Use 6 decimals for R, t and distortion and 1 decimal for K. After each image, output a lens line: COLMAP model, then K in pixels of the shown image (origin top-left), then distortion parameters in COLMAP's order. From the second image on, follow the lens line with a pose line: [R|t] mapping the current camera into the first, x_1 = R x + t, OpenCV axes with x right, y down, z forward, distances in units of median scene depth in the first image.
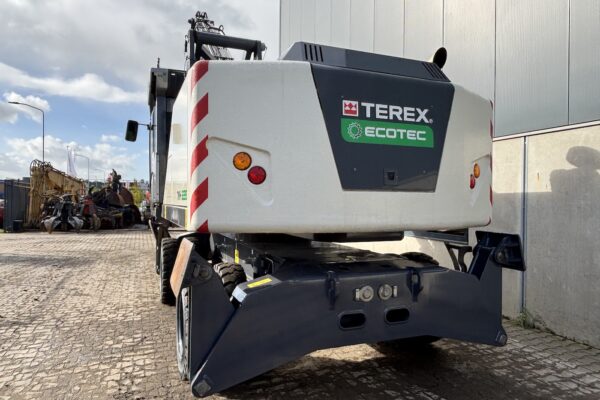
lens RADIAL K [[393.4, 0, 300.0], [0, 393.4, 200.0], [0, 0, 1]] dist [0.000109, -0.001992]
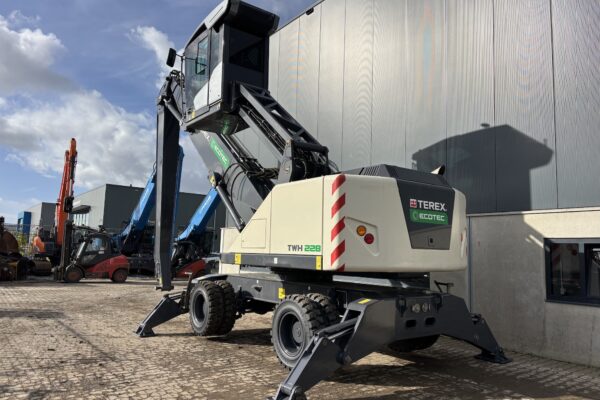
lens RADIAL K [[452.2, 0, 300.0], [0, 452.2, 200.0], [0, 0, 1]] dist [0.023258, -0.009658]
pose [[0.966110, 0.046953, 0.253823, -0.893116], [-0.018498, 0.993383, -0.113349, 0.001112], [-0.257466, 0.104812, 0.960586, -0.872924]]
